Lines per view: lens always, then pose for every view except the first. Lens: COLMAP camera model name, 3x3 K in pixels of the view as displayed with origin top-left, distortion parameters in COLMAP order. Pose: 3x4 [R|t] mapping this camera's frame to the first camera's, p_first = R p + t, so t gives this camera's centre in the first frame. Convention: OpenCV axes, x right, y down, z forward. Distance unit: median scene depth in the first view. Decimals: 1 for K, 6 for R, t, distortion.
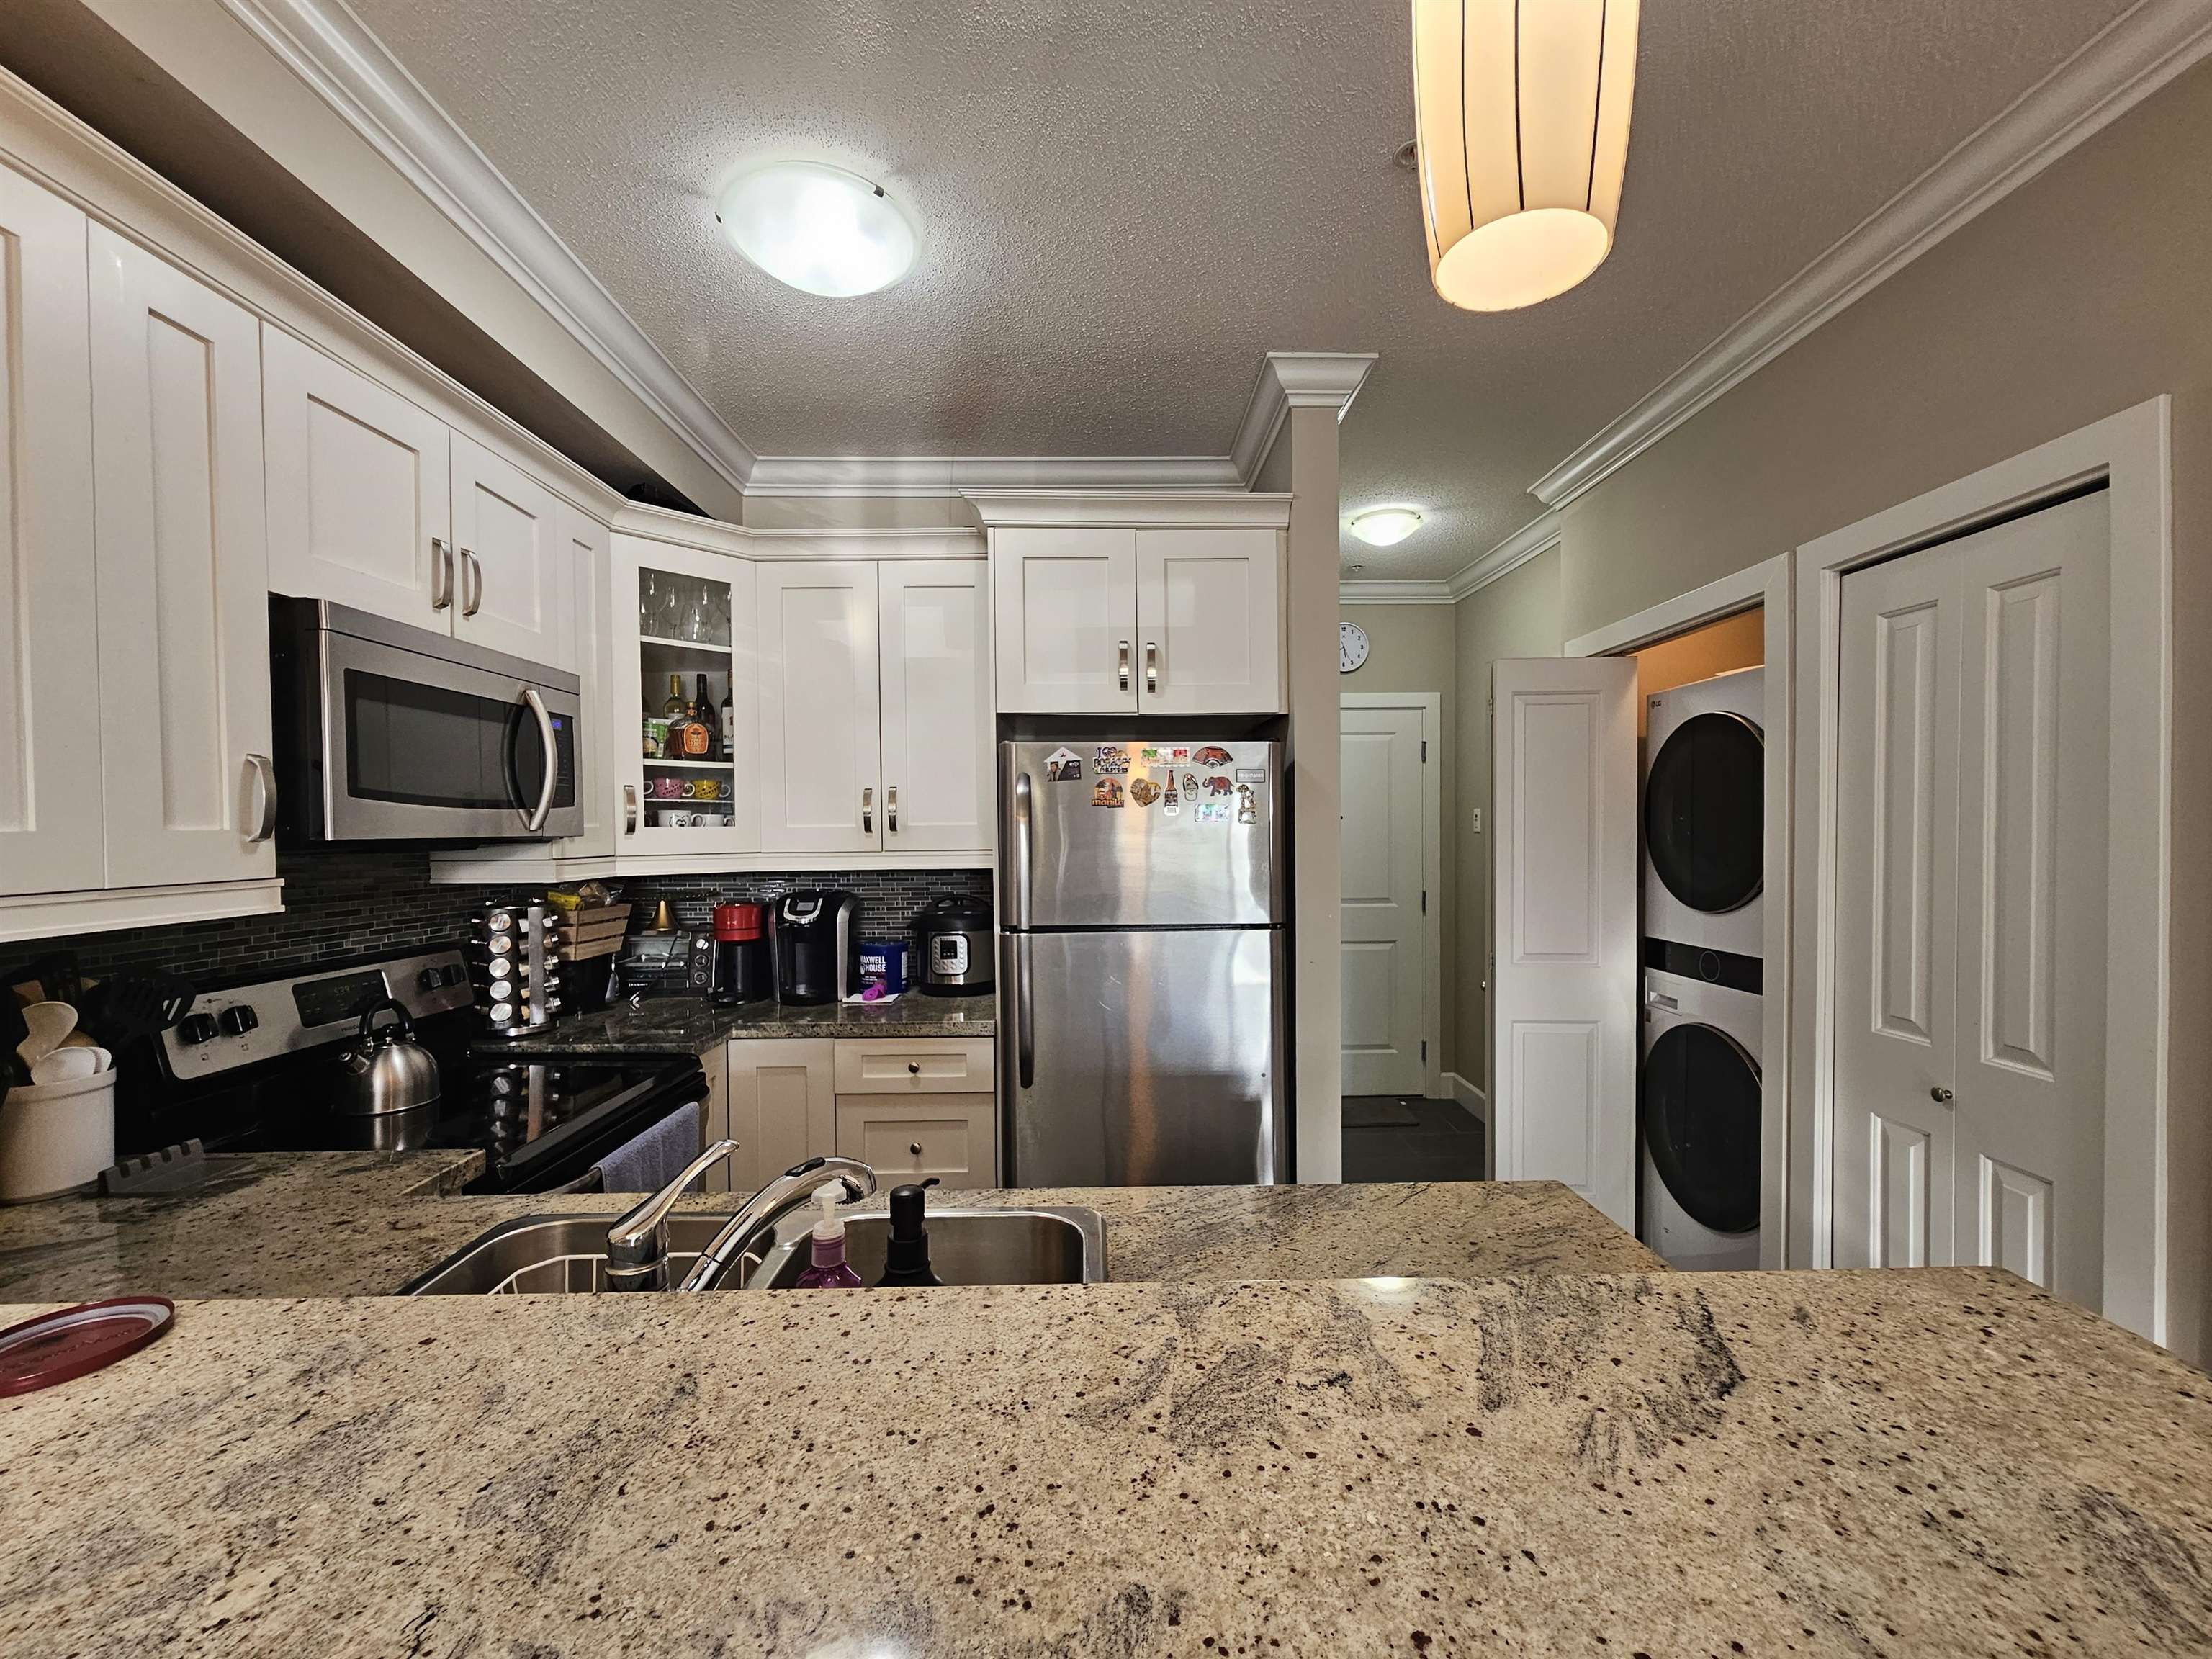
lens RADIAL K [[903.5, 0, 1120.3], [0, 903.5, 829.6], [0, 0, 1]] dist [-0.002574, 0.000331]
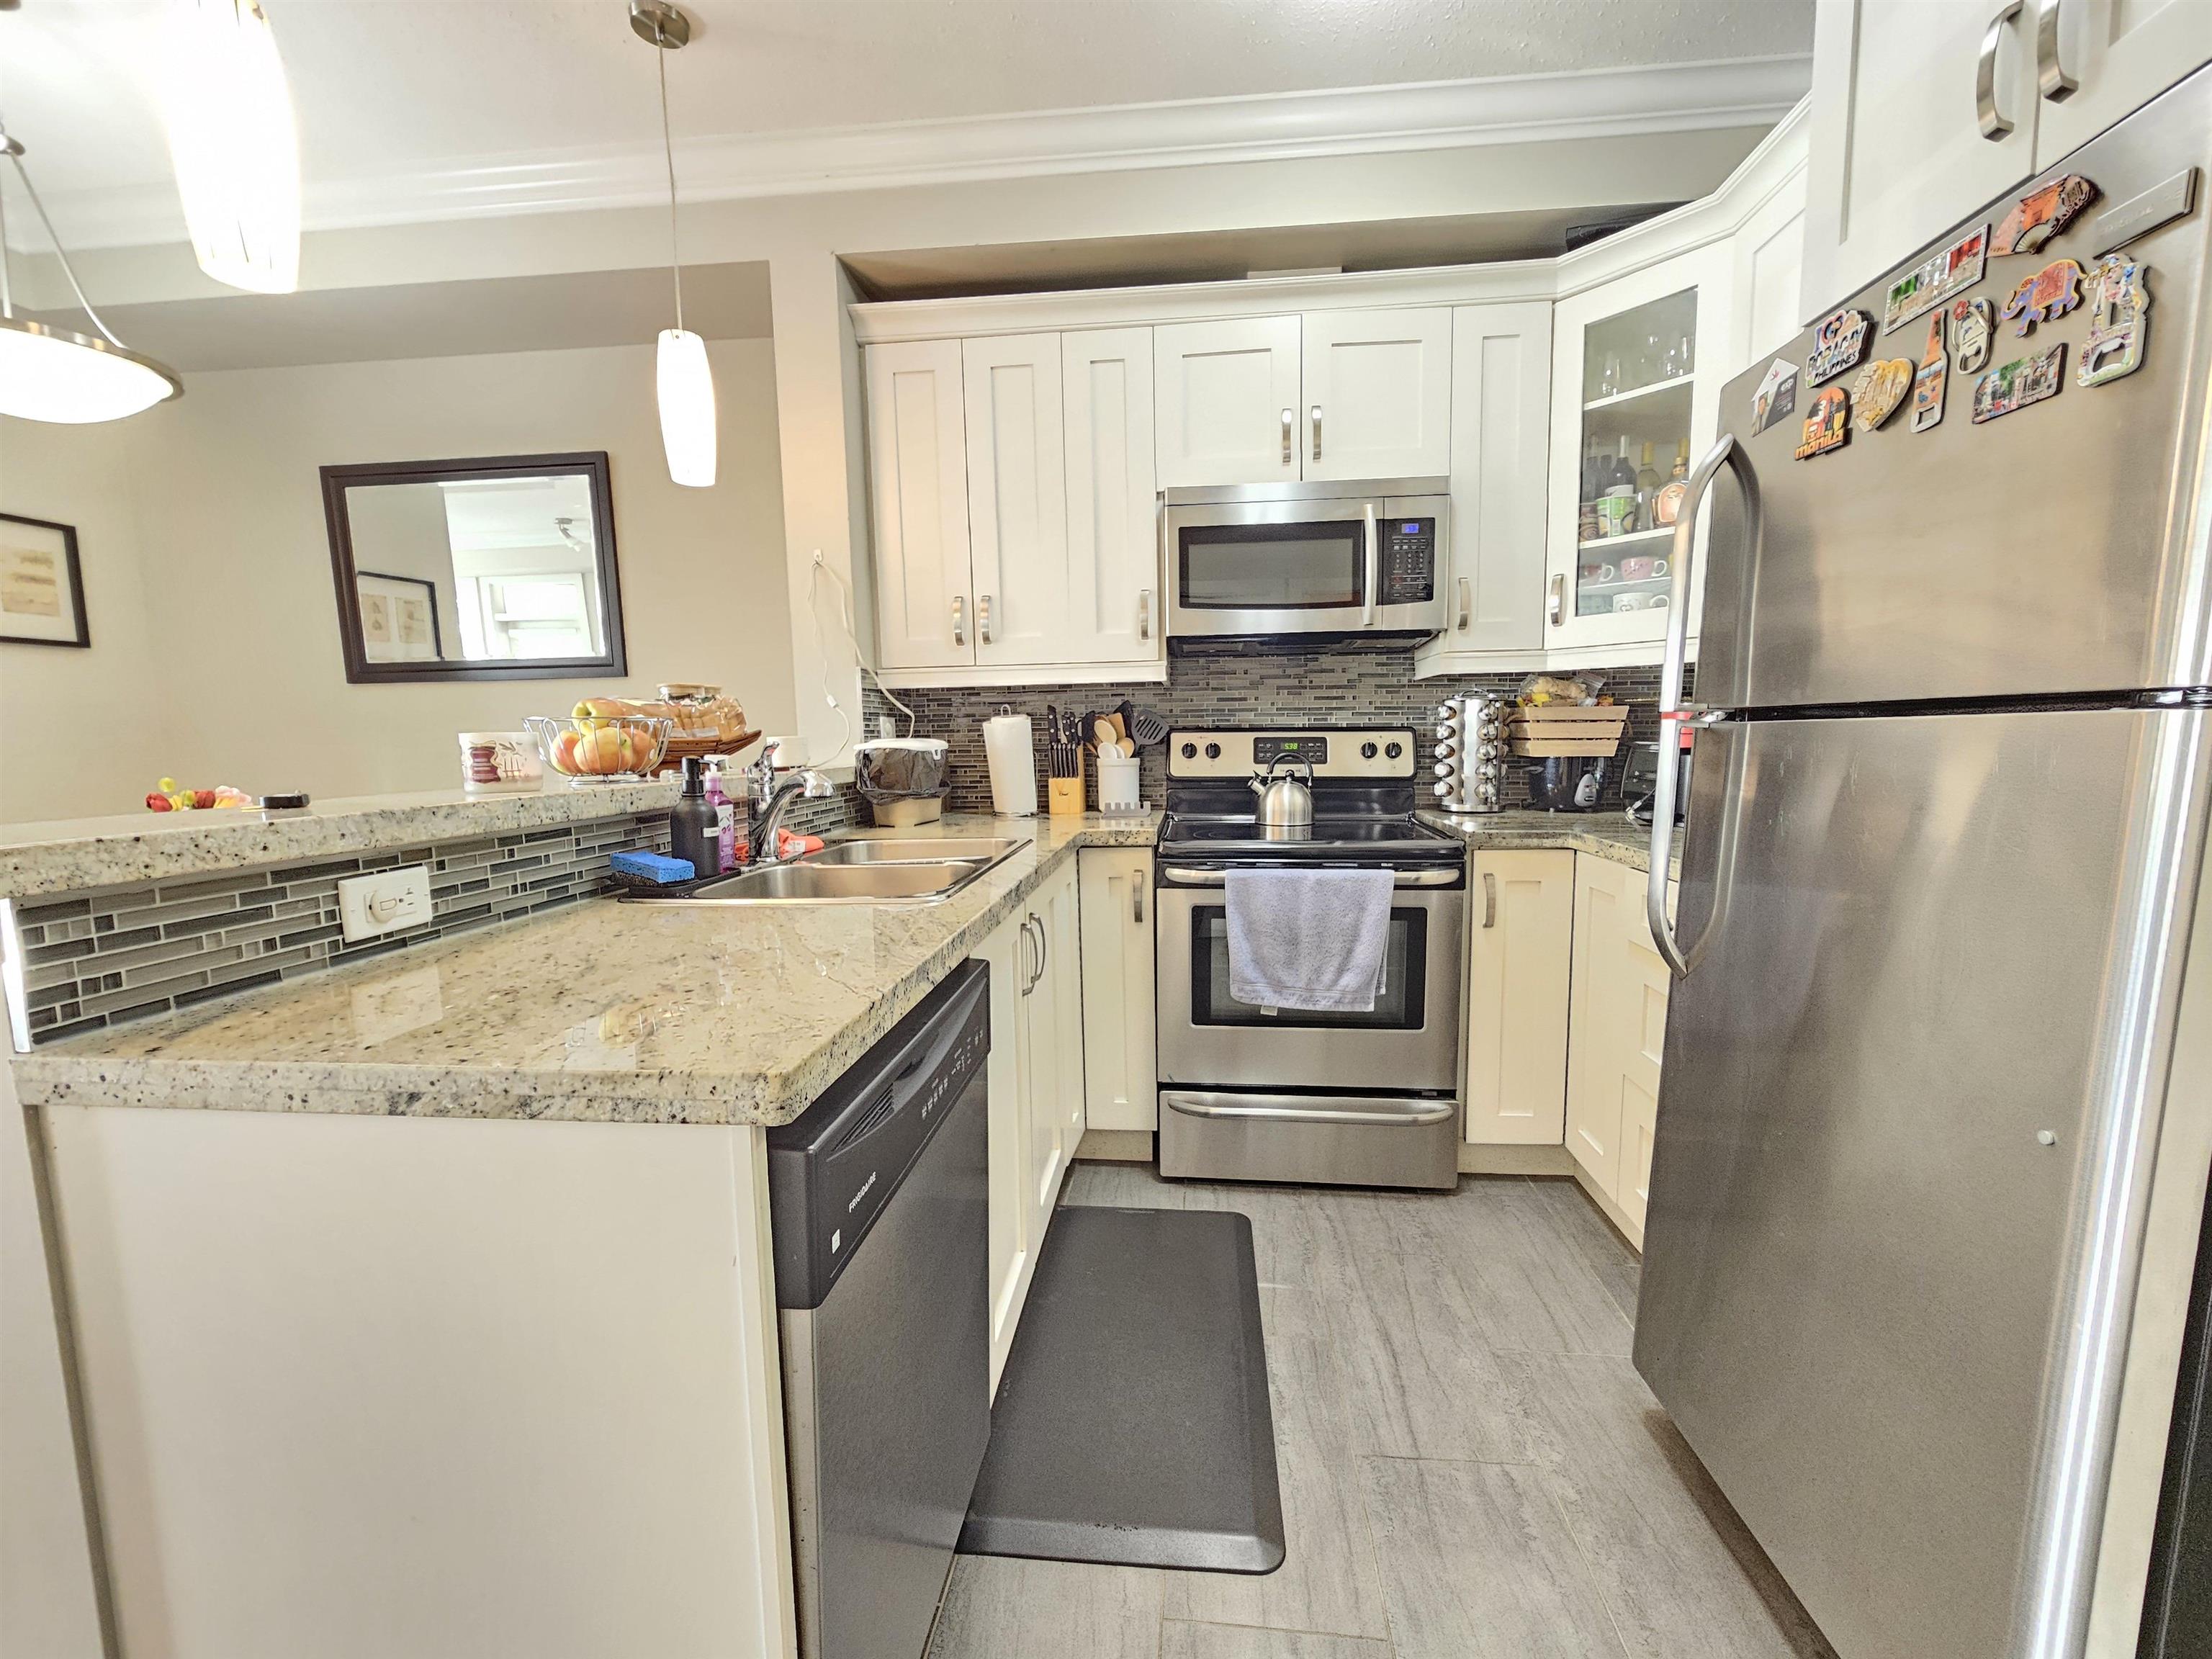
lens RADIAL K [[903.5, 0, 1116.0], [0, 903.5, 837.6], [0, 0, 1]] dist [-0.002574, 0.000331]
pose [[-0.114363, 0.121494, -0.985982, 0.519782], [0.015254, 0.992591, 0.120539, 0.112194], [0.993322, -0.001255, -0.115369, 0.685510]]
